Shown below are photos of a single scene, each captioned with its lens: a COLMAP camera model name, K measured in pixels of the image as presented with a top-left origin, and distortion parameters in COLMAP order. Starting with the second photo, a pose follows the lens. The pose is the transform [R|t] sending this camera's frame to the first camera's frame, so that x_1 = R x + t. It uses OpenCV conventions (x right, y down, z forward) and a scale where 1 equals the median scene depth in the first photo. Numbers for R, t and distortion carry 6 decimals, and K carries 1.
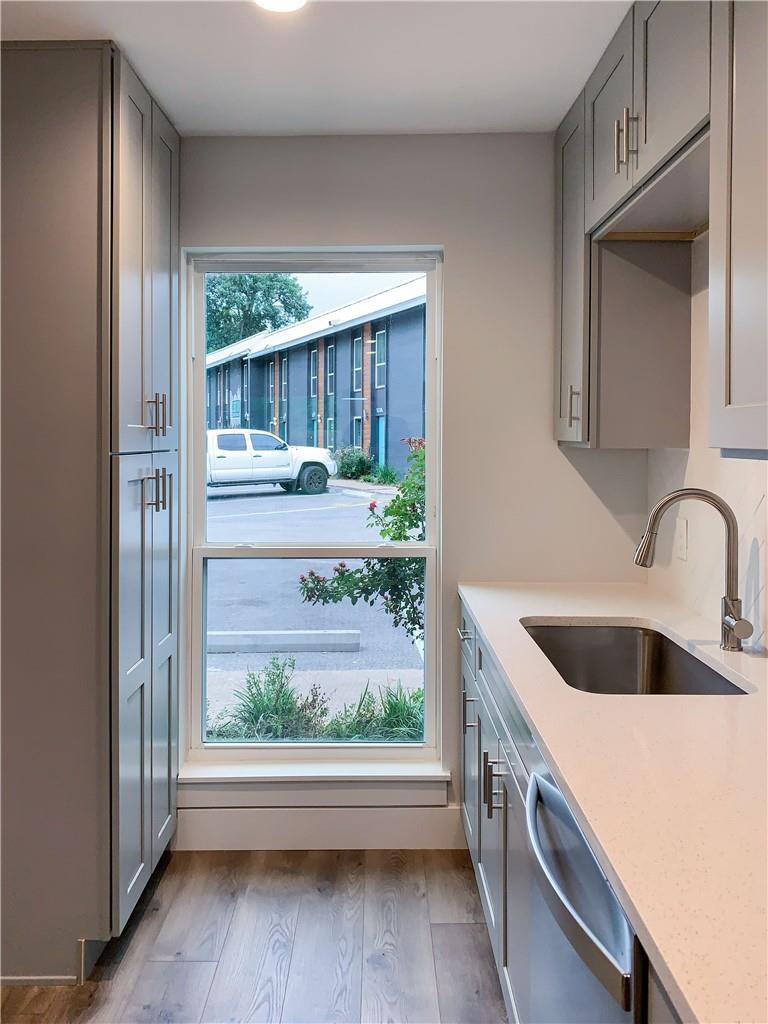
lens RADIAL K [[791.3, 0, 383.1], [0, 791.3, 440.1], [0, 0, 1]] dist [-0.002843, -0.004530]
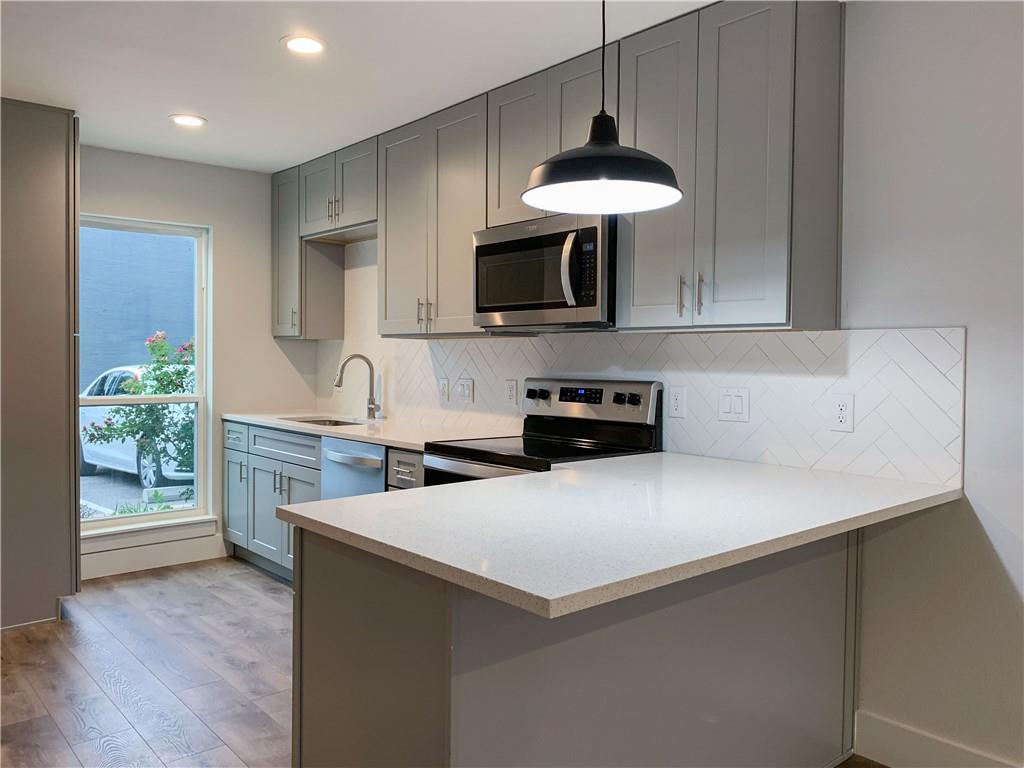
lens RADIAL K [[773.6, 0, 488.7], [0, 773.6, 379.8], [0, 0, 1]] dist [0.091087, -0.003378]
pose [[0.764258, -0.010243, 0.644829, -0.690556], [-0.006943, 0.999685, 0.024109, 0.064485], [-0.644873, -0.022903, 0.763946, -0.898349]]
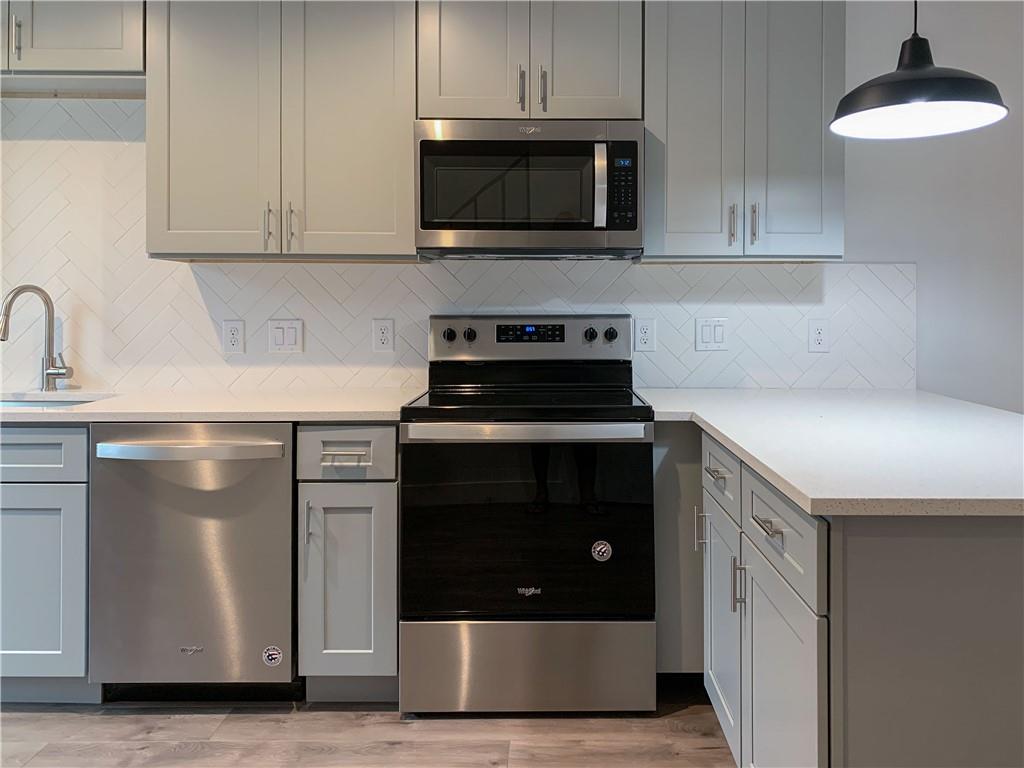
lens RADIAL K [[796.5, 0, 542.4], [0, 796.5, 306.0], [0, 0, 1]] dist [0.029029, -0.006454]
pose [[0.005304, 0.000398, 0.999986, -0.889634], [0.003327, 0.999994, -0.000416, 0.083383], [-0.999980, 0.003329, 0.005302, 0.031742]]
